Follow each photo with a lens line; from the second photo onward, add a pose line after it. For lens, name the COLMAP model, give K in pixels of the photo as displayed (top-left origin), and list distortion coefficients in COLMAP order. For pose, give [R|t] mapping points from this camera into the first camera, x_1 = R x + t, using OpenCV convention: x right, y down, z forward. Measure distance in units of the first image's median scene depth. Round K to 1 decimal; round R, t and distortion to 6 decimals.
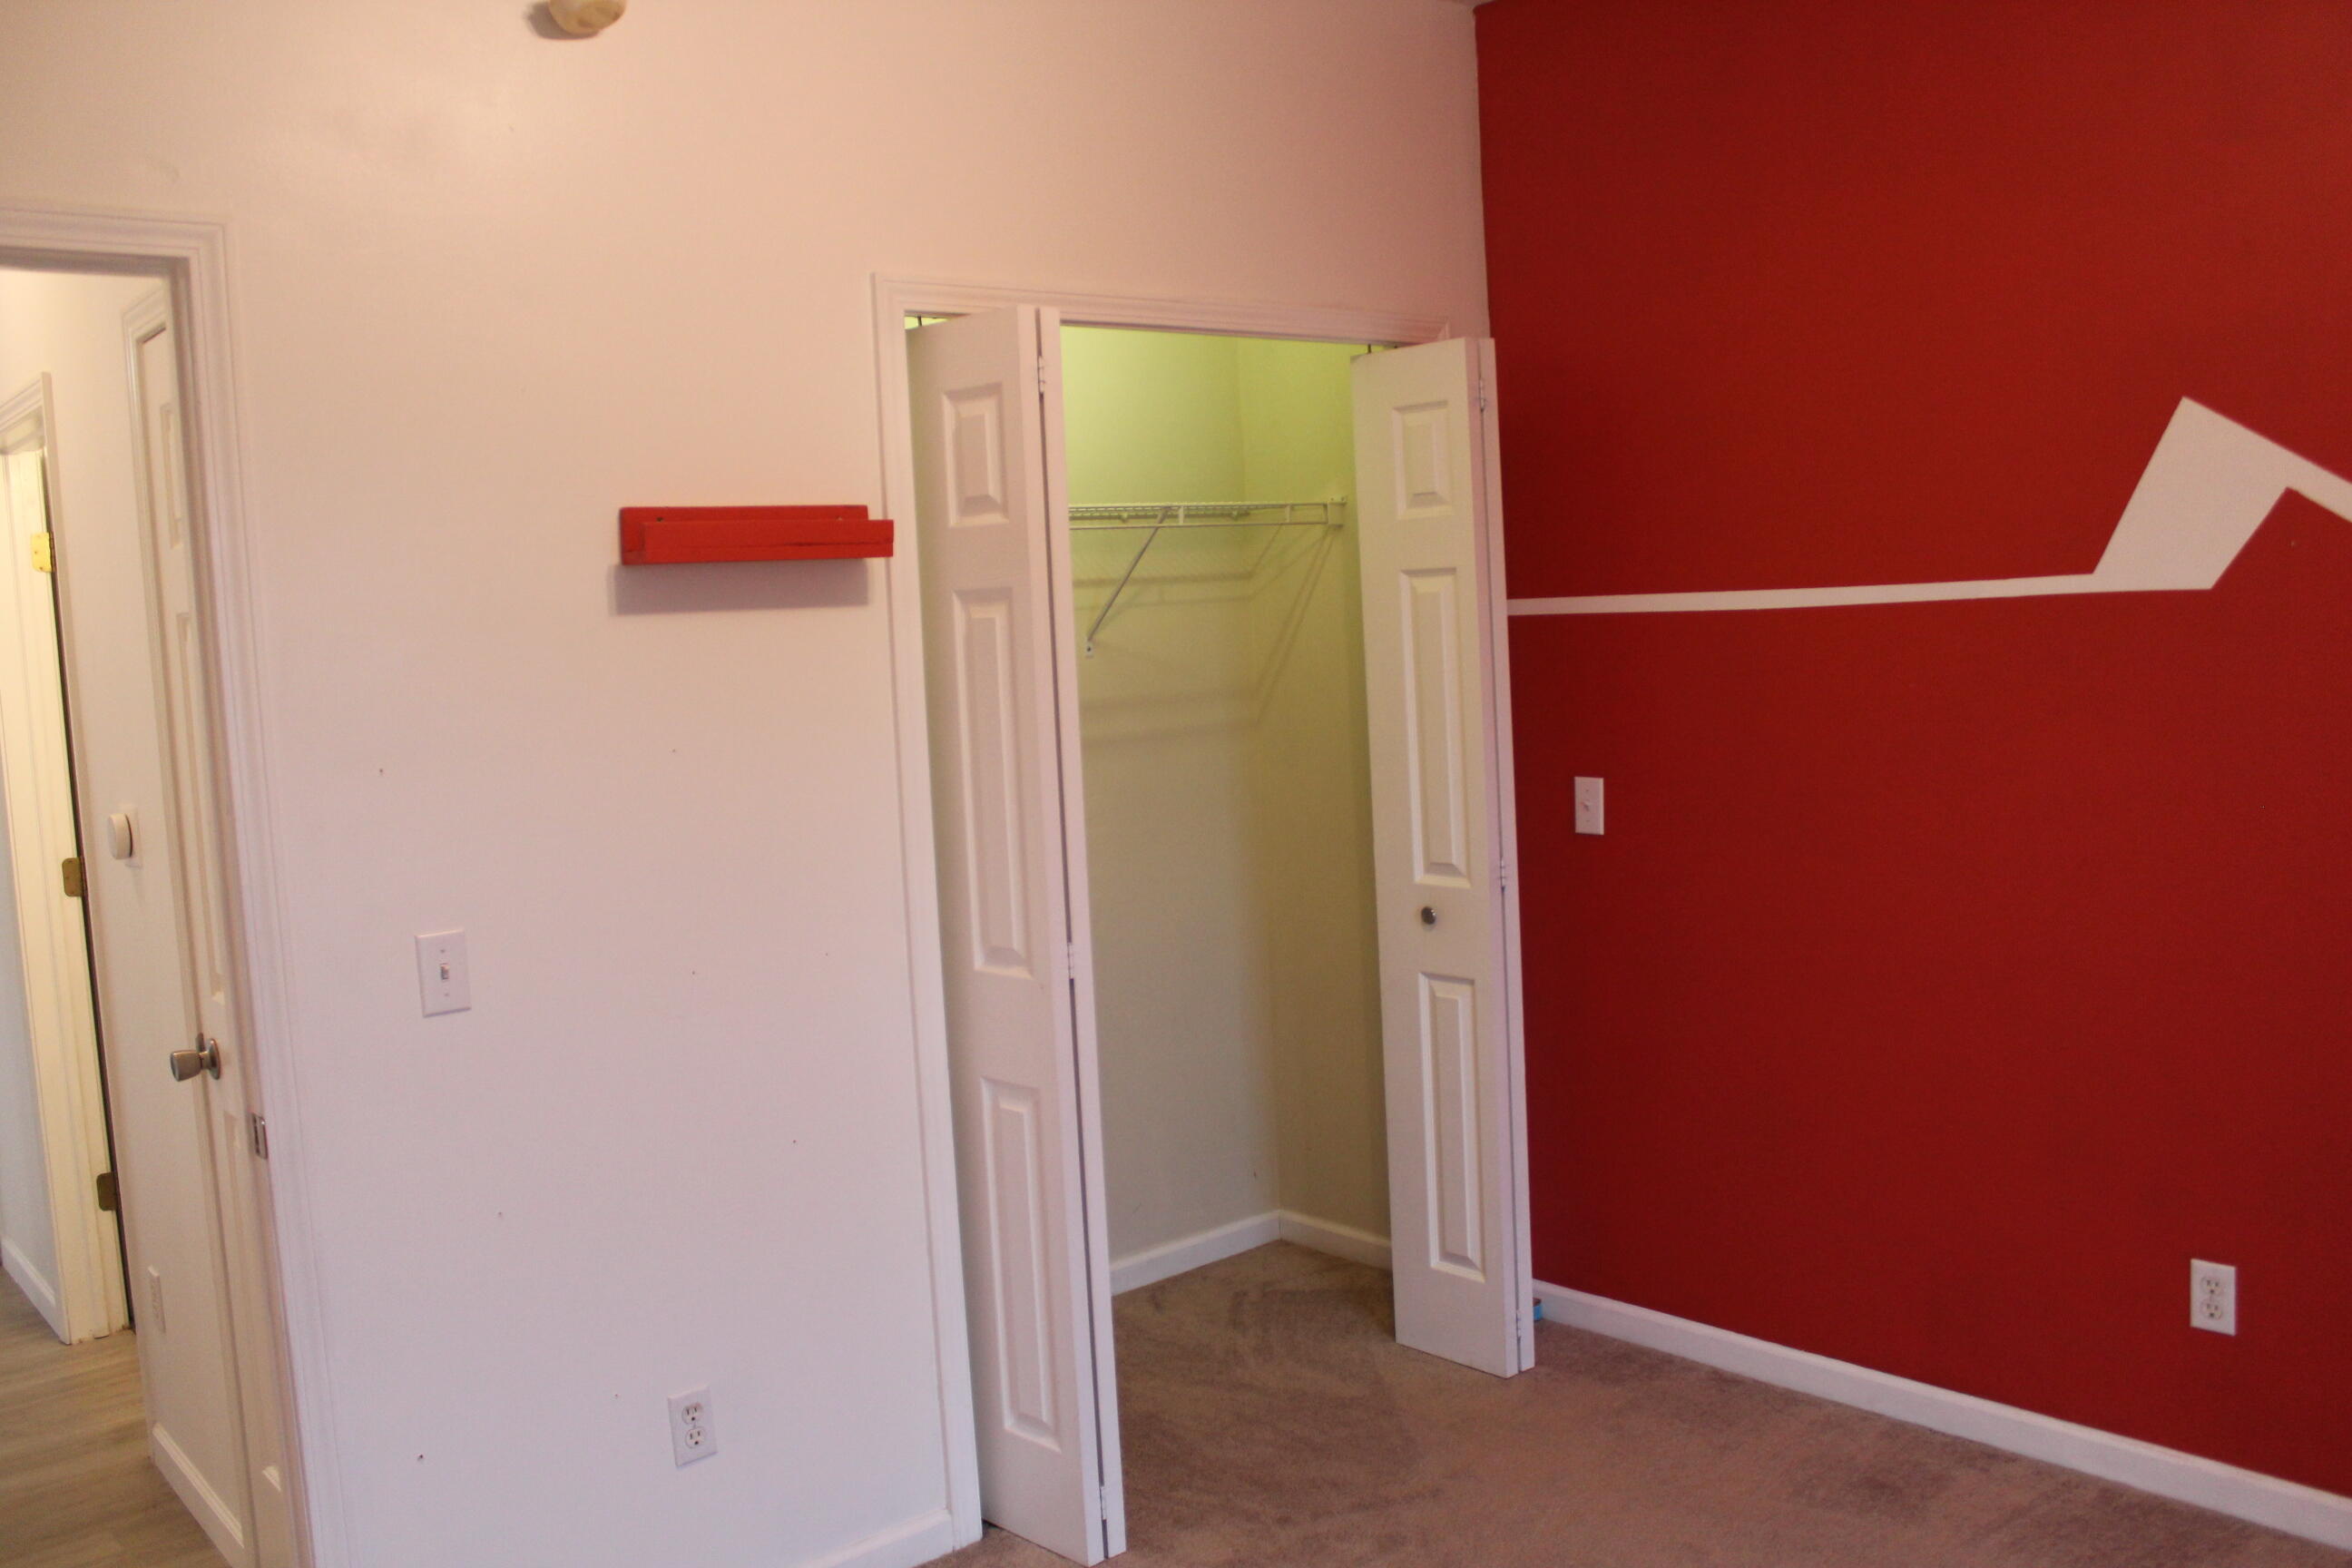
lens RADIAL K [[1962.5, 0, 1176.5], [0, 1962.5, 788.4], [0, 0, 1]] dist [-0.161409, 0.133154]
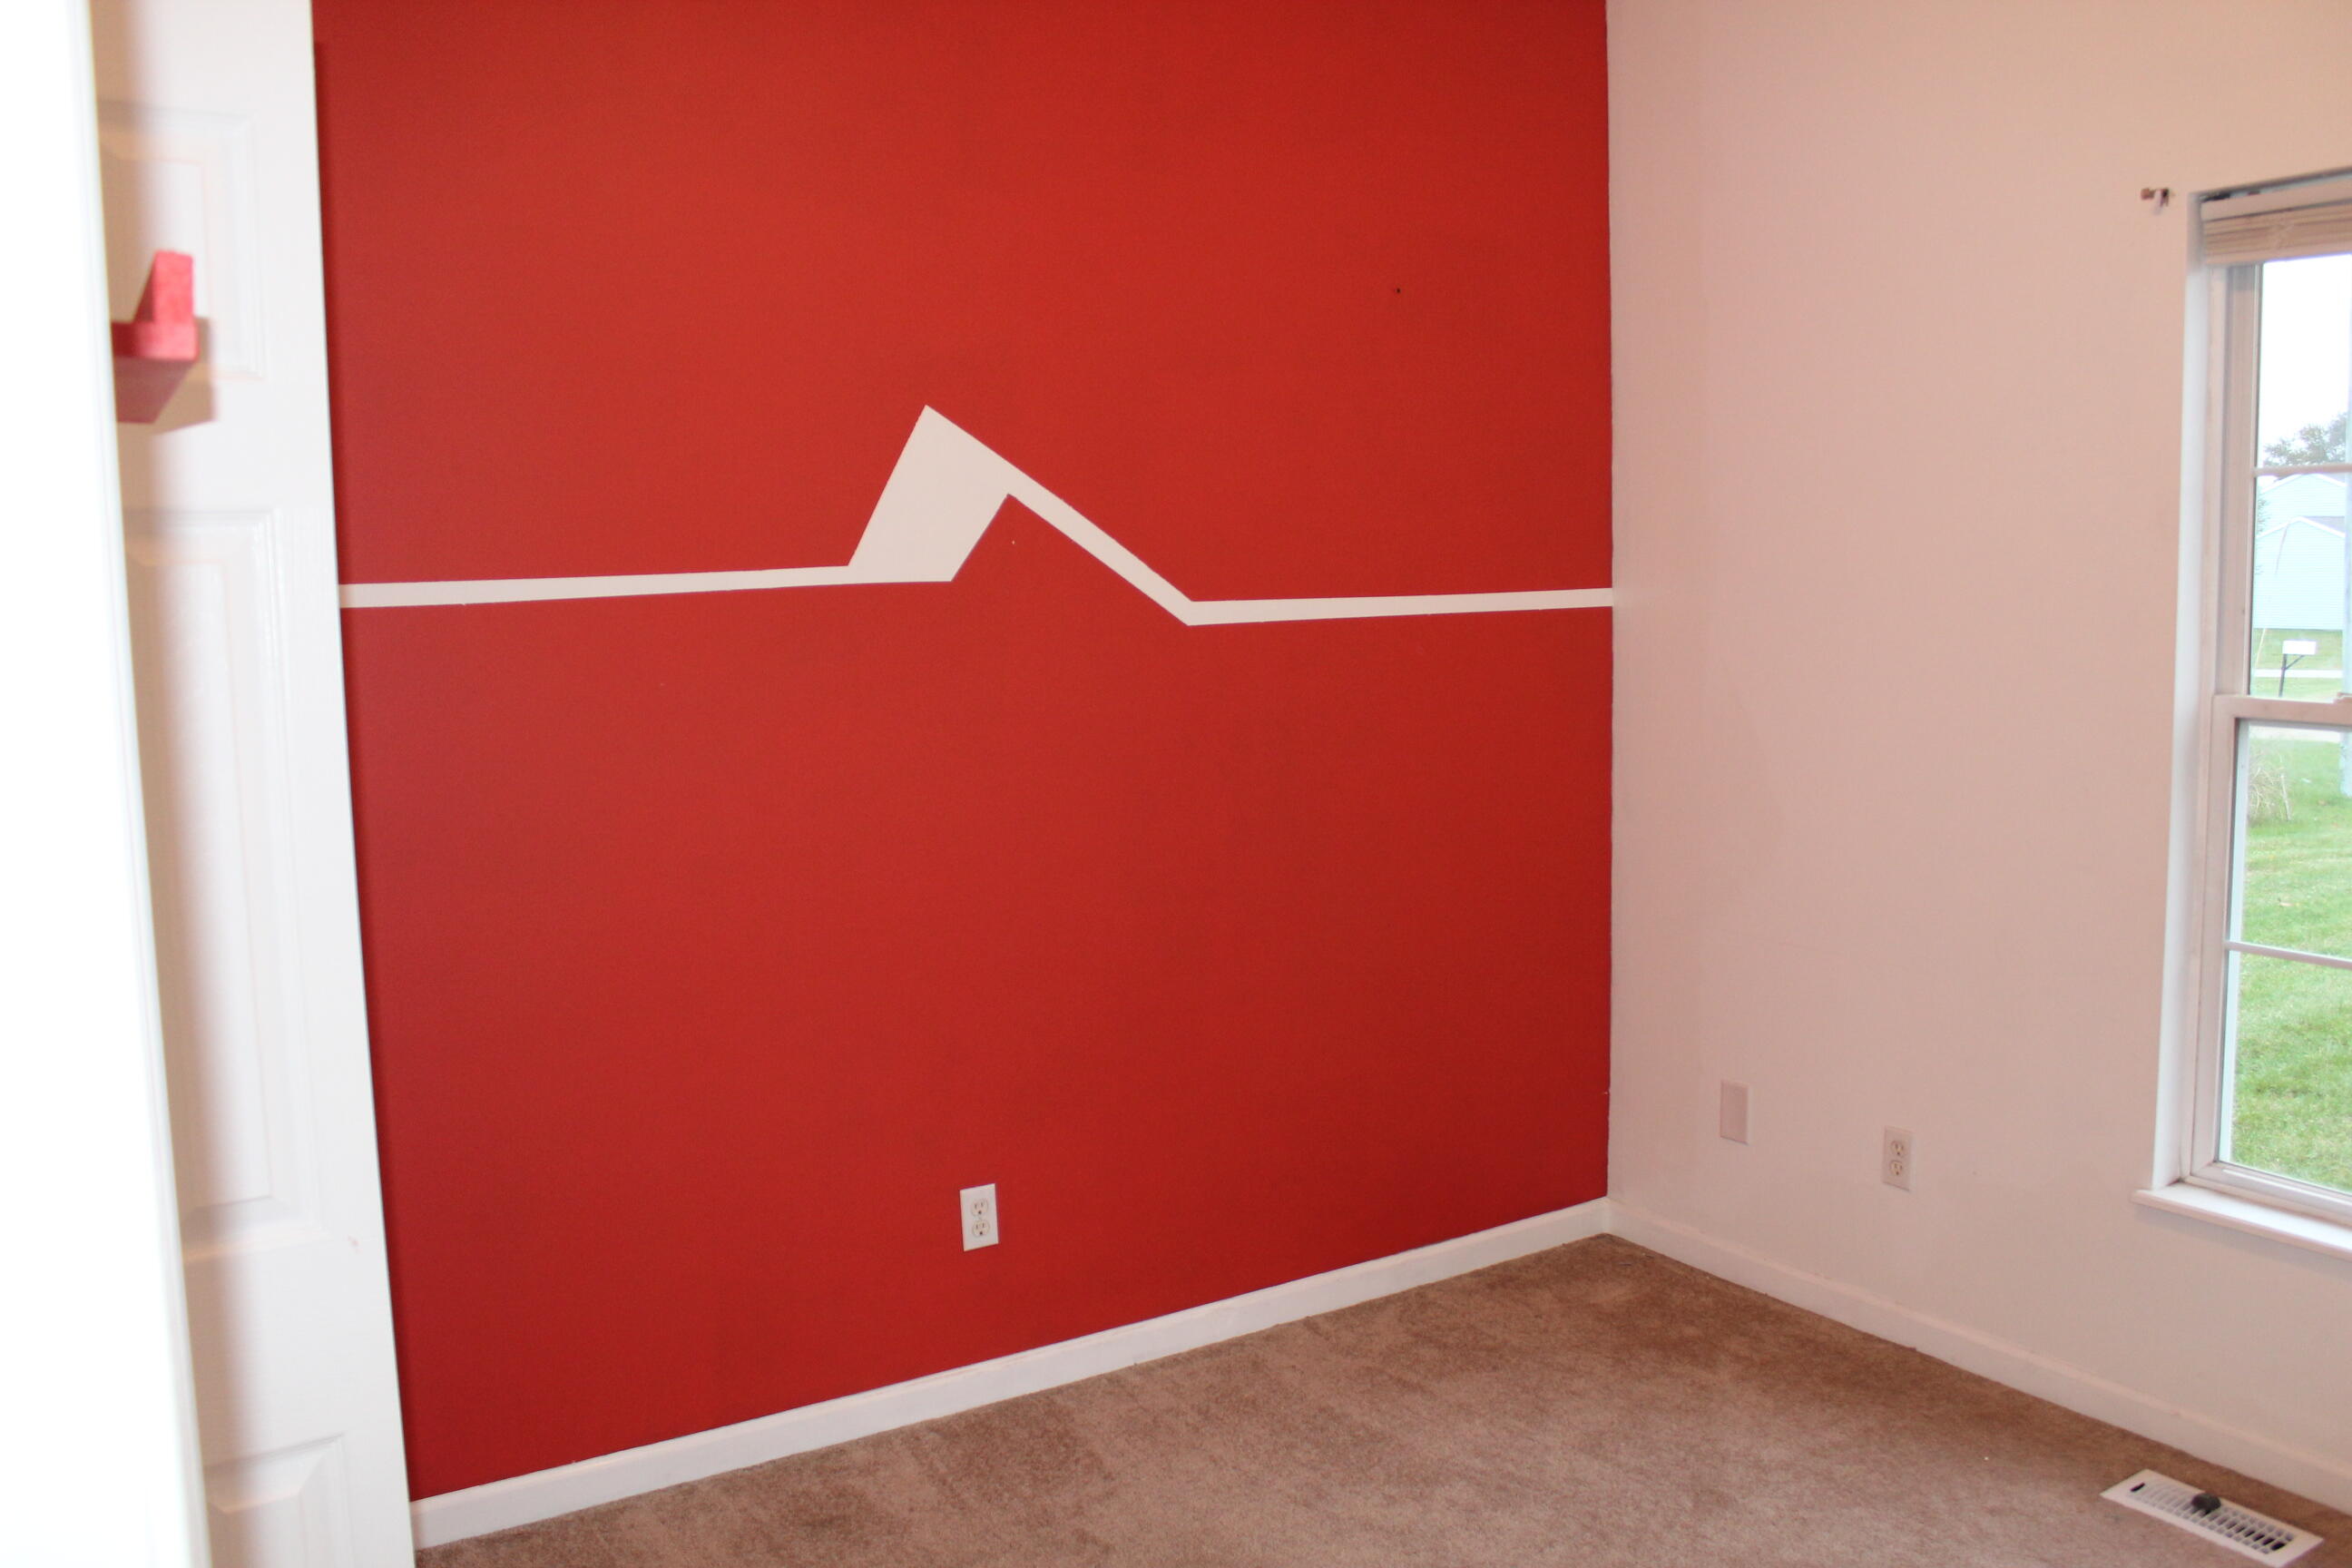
lens RADIAL K [[1962.5, 0, 1182.3], [0, 1962.5, 779.0], [0, 0, 1]] dist [-0.161409, 0.133154]
pose [[0.153752, -0.063486, 0.986068, -0.534092], [0.105936, 0.993241, 0.047430, -0.028612], [-0.982414, 0.097168, 0.159438, 0.653702]]
